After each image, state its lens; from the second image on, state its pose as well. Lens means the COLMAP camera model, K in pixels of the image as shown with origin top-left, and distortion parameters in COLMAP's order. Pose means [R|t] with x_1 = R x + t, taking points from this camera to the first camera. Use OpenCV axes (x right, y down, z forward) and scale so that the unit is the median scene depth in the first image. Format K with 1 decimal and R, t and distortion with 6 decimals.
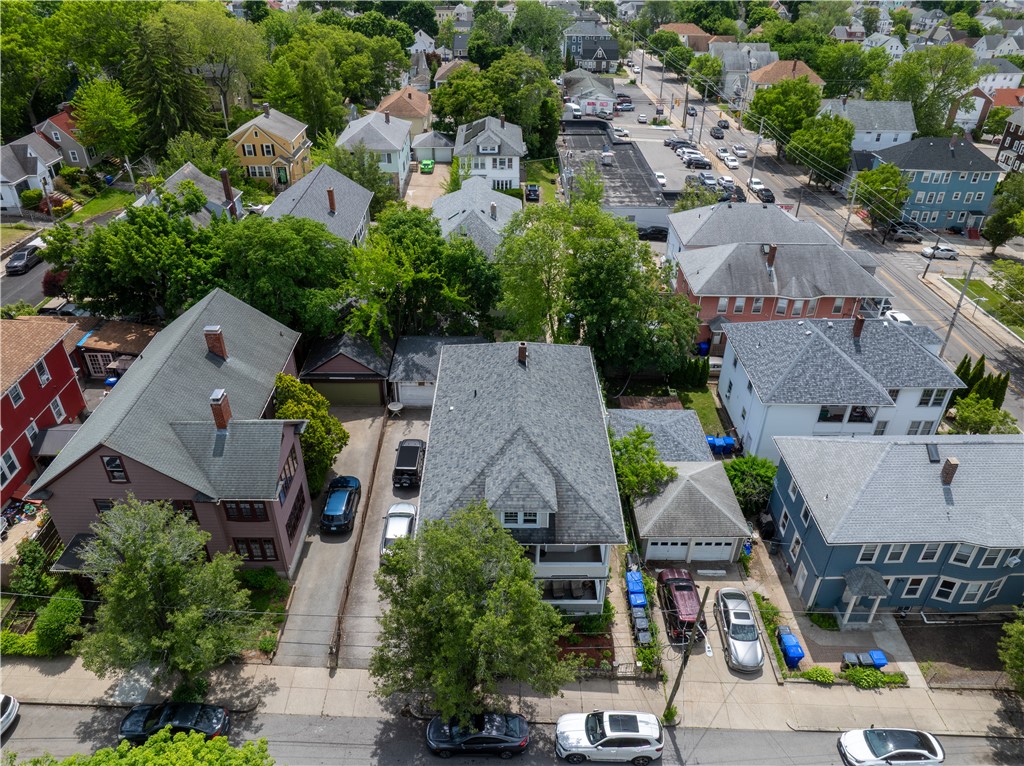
lens RADIAL K [[716.5, 0, 512.0], [0, 716.5, 383.0], [0, 0, 1]] dist [-0.036314, 0.004254]
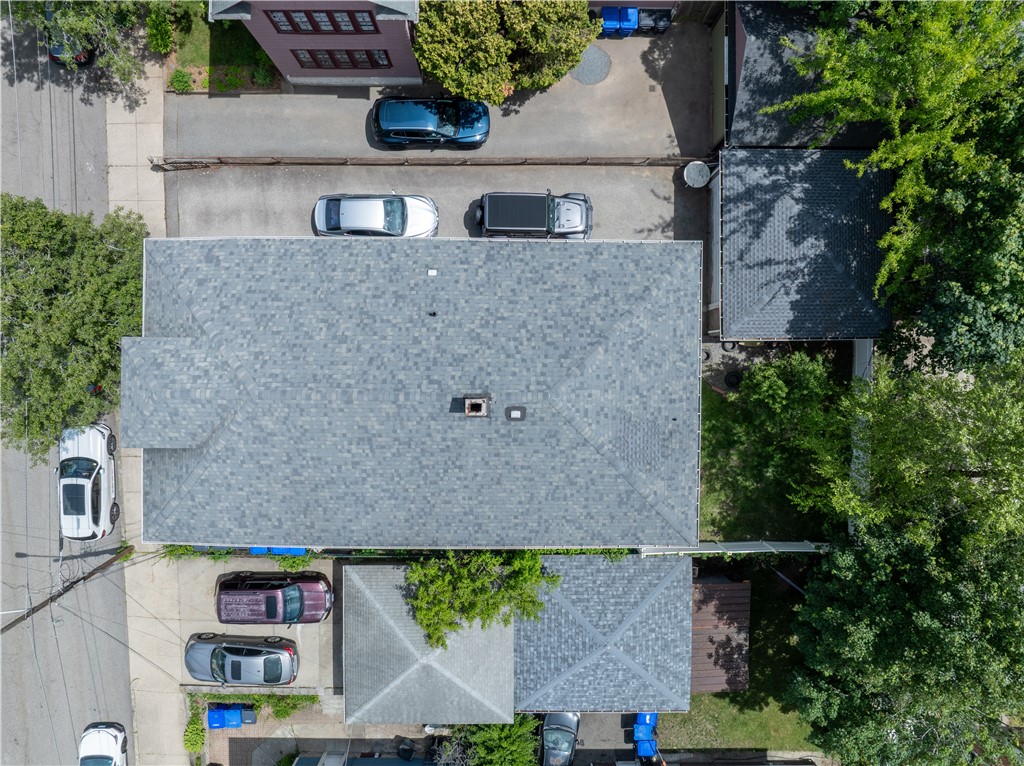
lens RADIAL K [[716.5, 0, 512.0], [0, 716.5, 383.0], [0, 0, 1]] dist [-0.036314, 0.004254]
pose [[-0.015579, 0.999876, 0.002495, -0.002452], [-0.541934, -0.010541, 0.840355, -0.388366], [0.840276, 0.011740, 0.542031, 0.645582]]
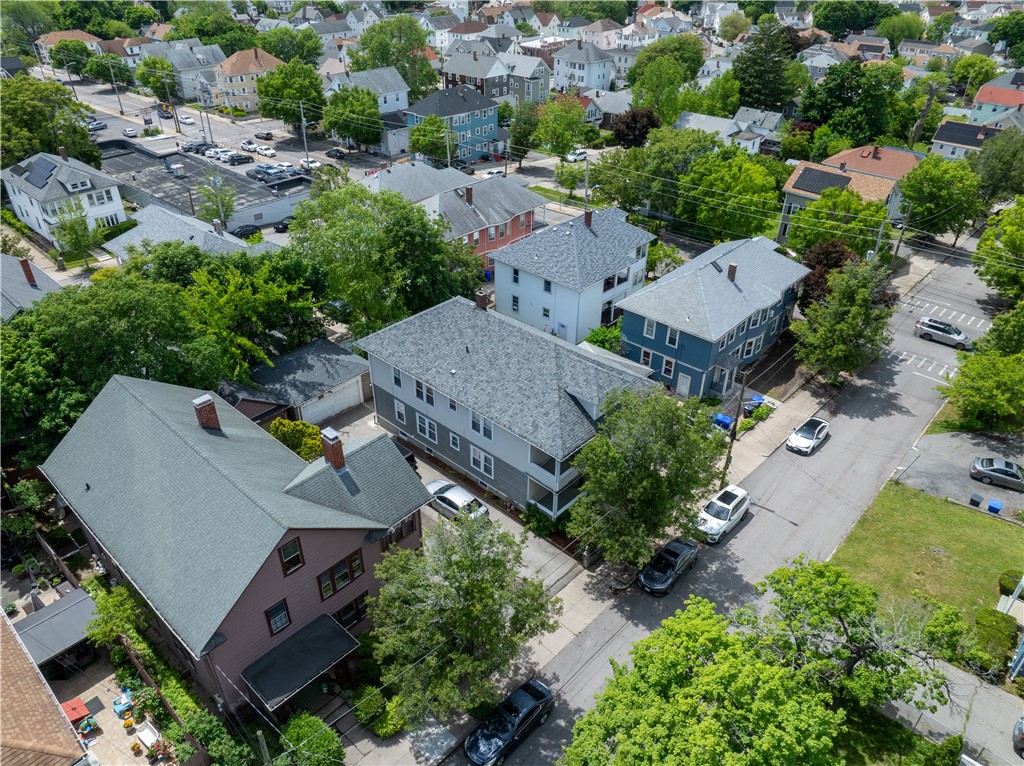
lens RADIAL K [[716.5, 0, 512.0], [0, 716.5, 383.0], [0, 0, 1]] dist [-0.036314, 0.004254]
pose [[0.683776, -0.403895, 0.607716, -0.580810], [0.399273, 0.904196, 0.151693, -0.065078], [-0.610763, 0.138920, 0.779532, 0.097136]]
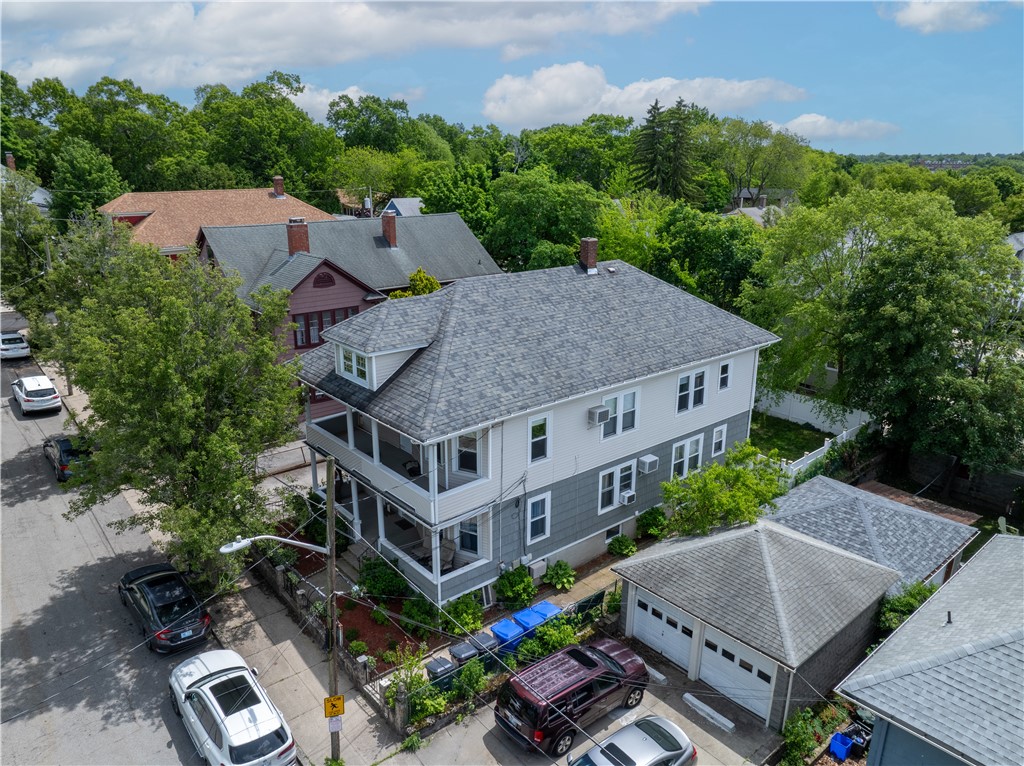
lens RADIAL K [[721.4, 0, 512.0], [0, 721.4, 383.0], [0, 0, 1]] dist [-0.041962, 0.004875]
pose [[0.639418, 0.220525, -0.736555, 0.435806], [-0.417183, 0.904210, -0.091444, 0.143196], [0.645835, 0.365749, 0.670168, 0.446403]]
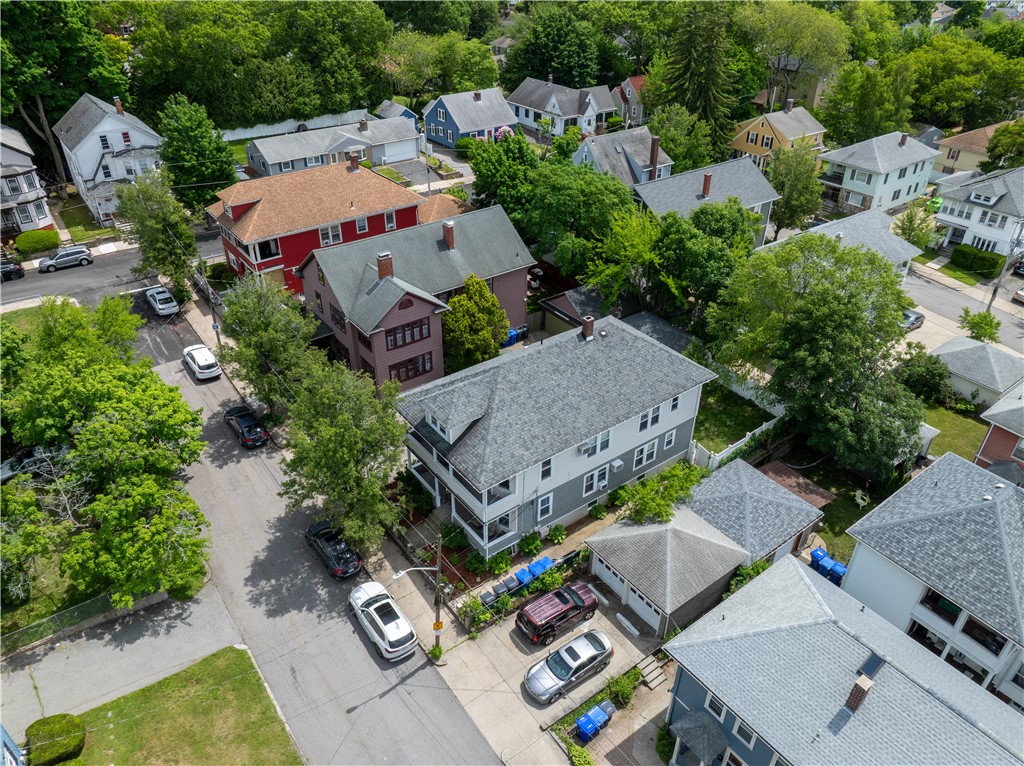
lens RADIAL K [[716.5, 0, 512.0], [0, 716.5, 383.0], [0, 0, 1]] dist [-0.036314, 0.004254]
pose [[0.591455, 0.437726, -0.677183, 0.588594], [-0.440031, 0.878965, 0.183830, -0.095501], [0.675687, 0.189255, 0.712481, 0.166122]]
